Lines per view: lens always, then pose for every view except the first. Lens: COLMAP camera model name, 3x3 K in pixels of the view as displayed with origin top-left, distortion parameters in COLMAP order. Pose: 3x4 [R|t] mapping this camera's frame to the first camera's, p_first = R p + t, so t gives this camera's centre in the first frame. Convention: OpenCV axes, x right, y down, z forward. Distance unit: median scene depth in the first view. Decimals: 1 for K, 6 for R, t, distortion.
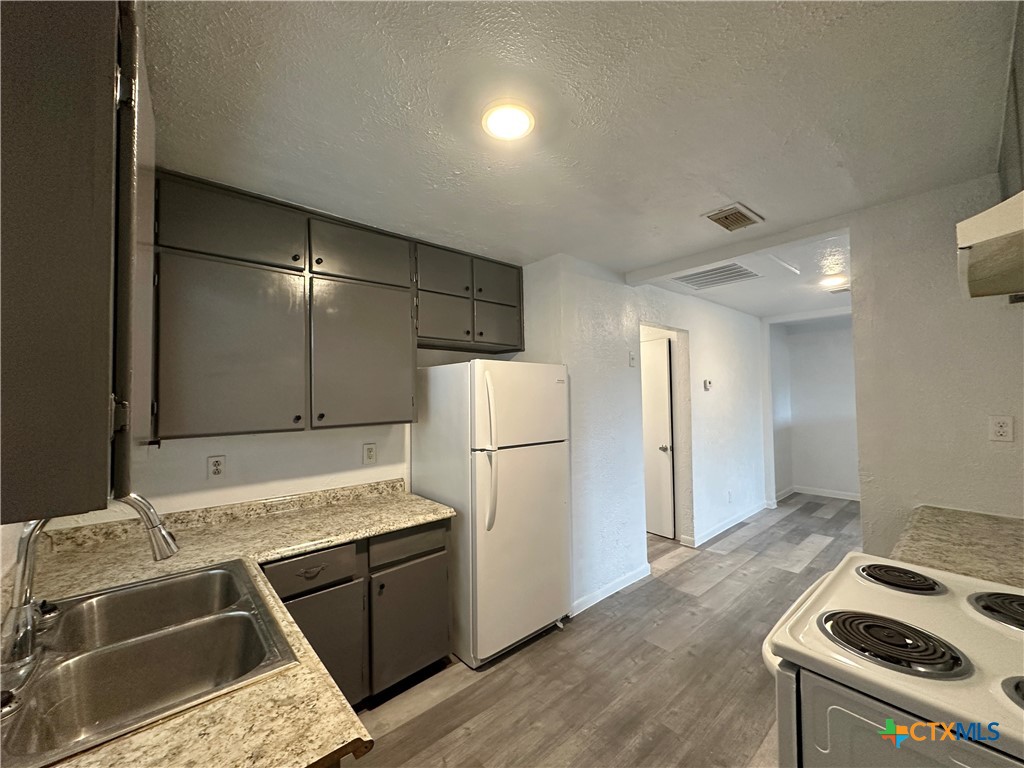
lens RADIAL K [[407.0, 0, 514.5], [0, 407.0, 385.8], [0, 0, 1]] dist [-0.001130, 0.000466]
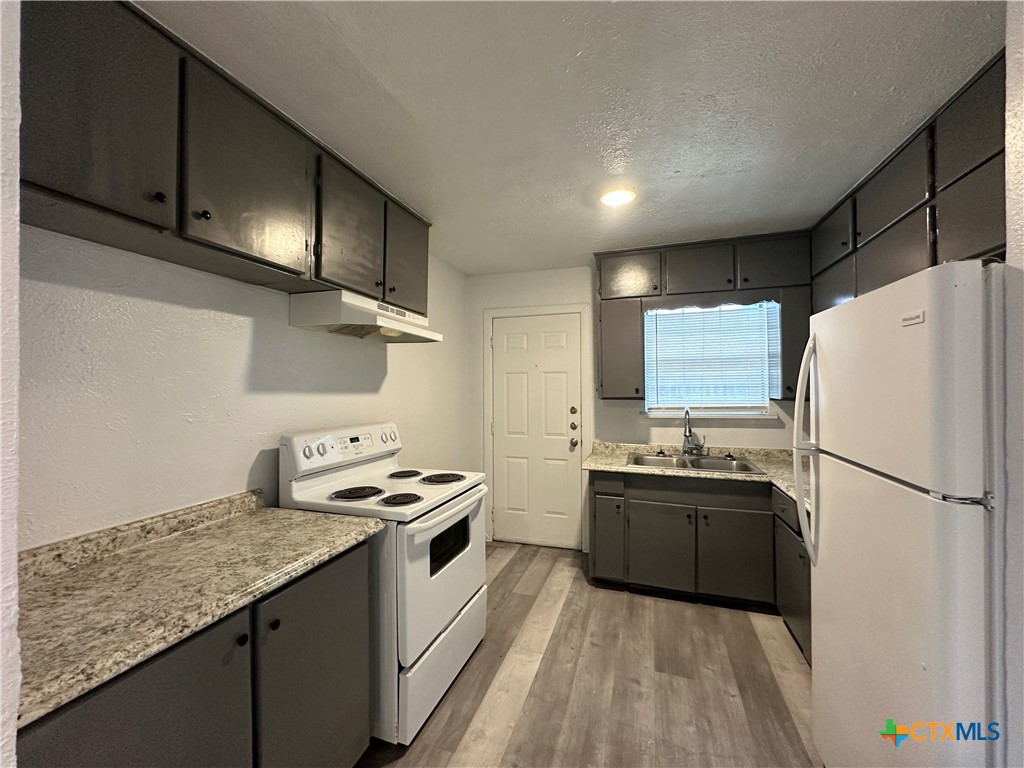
lens RADIAL K [[407.0, 0, 511.7], [0, 407.0, 381.6], [0, 0, 1]] dist [-0.001130, 0.000466]
pose [[-0.867230, 0.015319, -0.497672, 0.809314], [0.032857, 0.999109, -0.026501, 0.054630], [0.496822, -0.039334, -0.866961, 1.533151]]
